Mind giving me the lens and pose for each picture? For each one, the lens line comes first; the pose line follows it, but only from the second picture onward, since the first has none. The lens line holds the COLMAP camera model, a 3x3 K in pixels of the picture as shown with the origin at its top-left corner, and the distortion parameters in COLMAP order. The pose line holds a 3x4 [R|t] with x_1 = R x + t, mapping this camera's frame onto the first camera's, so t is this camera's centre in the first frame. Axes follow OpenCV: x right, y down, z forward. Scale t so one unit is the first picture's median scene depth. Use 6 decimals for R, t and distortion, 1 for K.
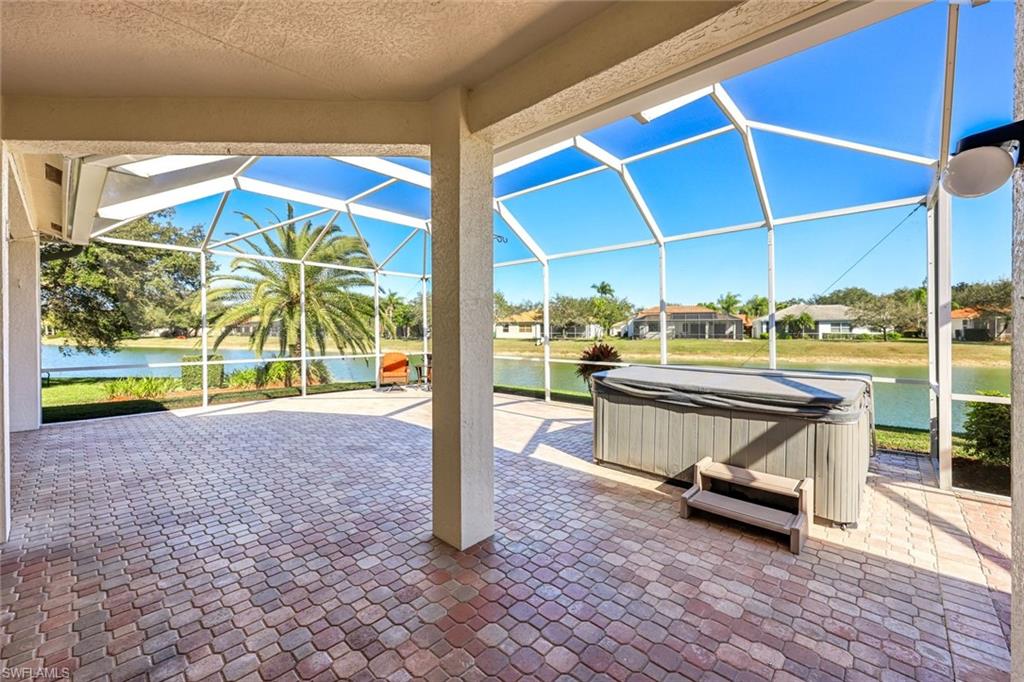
lens RADIAL K [[408.0, 0, 512.2], [0, 408.0, 338.6], [0, 0, 1]] dist [-0.000801, -0.000048]
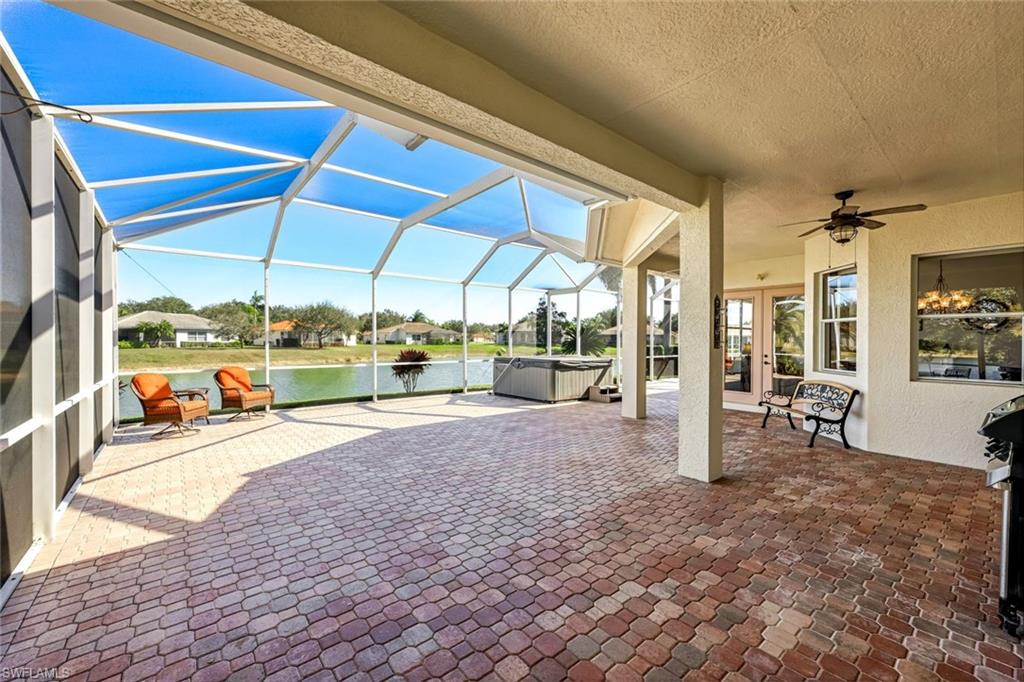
lens RADIAL K [[408.0, 0, 512.2], [0, 408.0, 338.6], [0, 0, 1]] dist [-0.000801, -0.000048]
pose [[0.140848, 0.004000, 0.990023, -0.113219], [0.016855, 0.999837, -0.006438, -0.000536], [-0.989888, 0.017594, 0.140757, 0.056590]]
